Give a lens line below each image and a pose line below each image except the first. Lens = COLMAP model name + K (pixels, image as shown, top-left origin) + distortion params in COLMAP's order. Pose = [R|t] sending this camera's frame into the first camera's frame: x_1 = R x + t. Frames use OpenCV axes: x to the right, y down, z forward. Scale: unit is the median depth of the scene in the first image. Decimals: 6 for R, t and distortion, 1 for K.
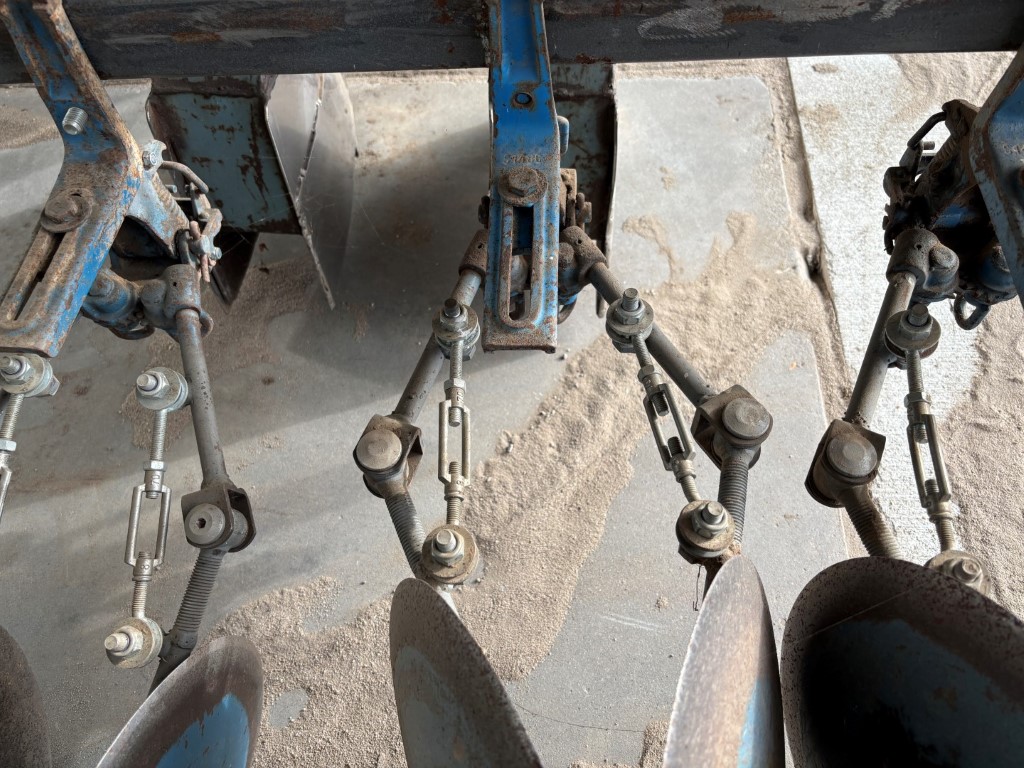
lens RADIAL K [[776.8, 0, 503.4], [0, 776.8, 387.3], [0, 0, 1]] dist [-0.000459, -0.007323]
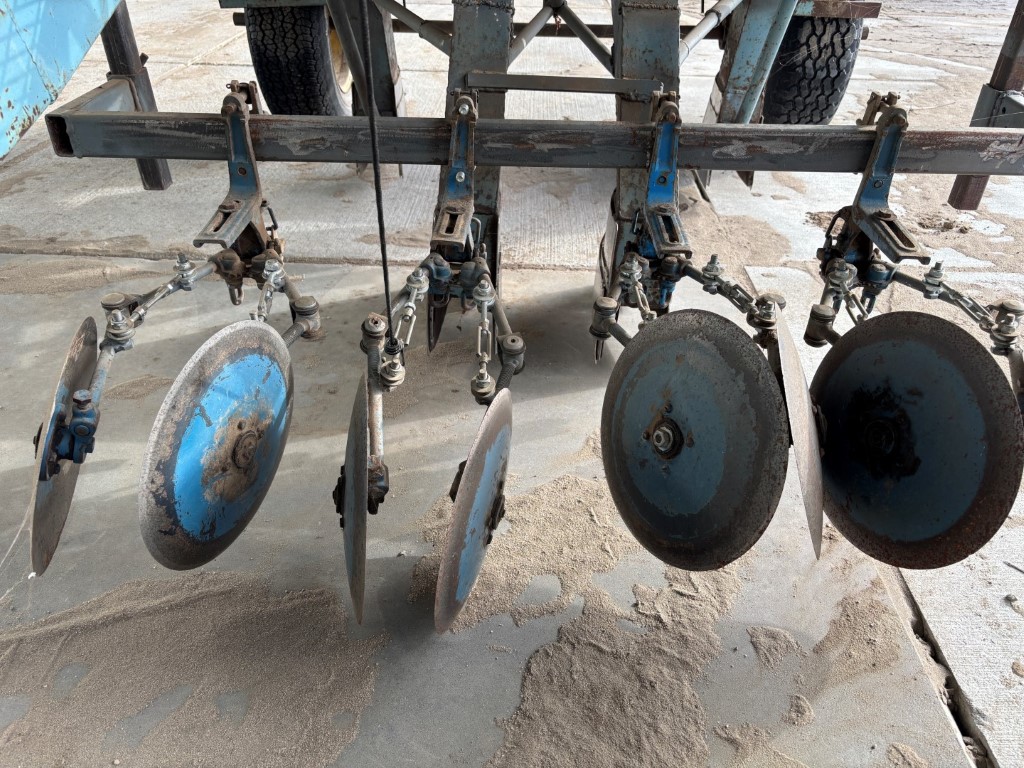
lens RADIAL K [[755.7, 0, 512.0], [0, 755.7, 384.0], [0, 0, 1]] dist [0.052109, -0.070959]
pose [[0.995514, 0.060092, 0.073083, -0.436695], [-0.023357, 0.904593, -0.425636, 0.917123], [-0.091688, 0.422020, 0.901938, -0.592905]]
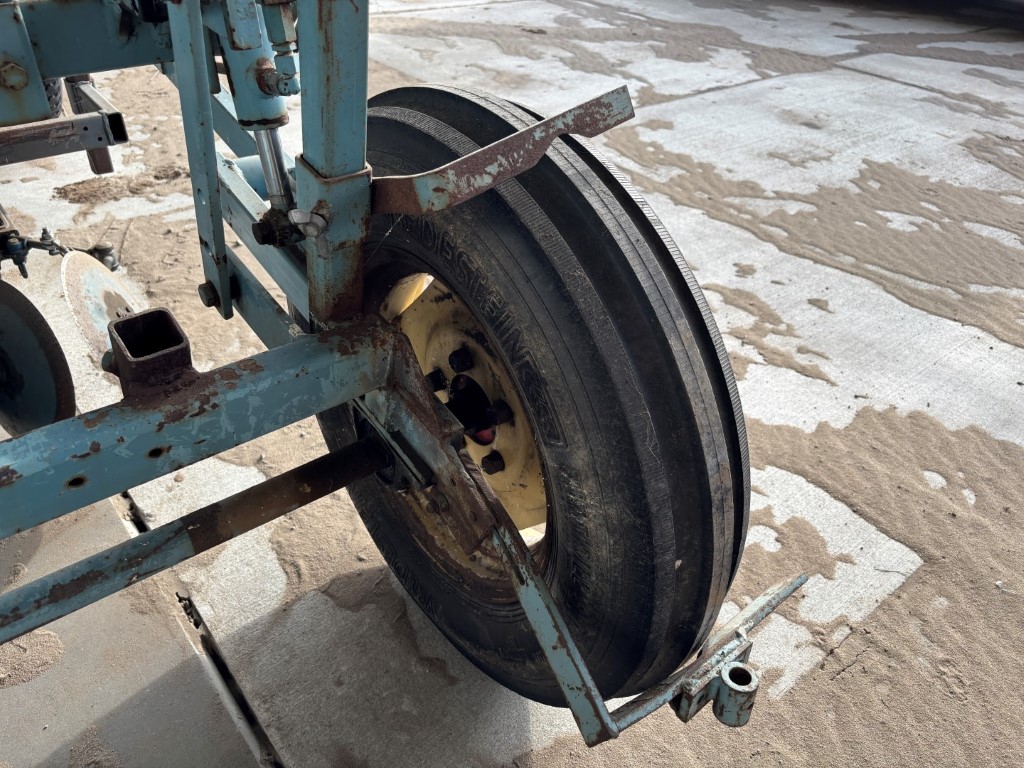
lens RADIAL K [[776.8, 0, 503.4], [0, 776.8, 387.3], [0, 0, 1]] dist [-0.000459, -0.007323]
pose [[0.732580, -0.309605, 0.606194, 0.083108], [0.523314, 0.825676, -0.210717, 1.528465], [-0.435281, 0.471597, 0.766894, -1.415914]]
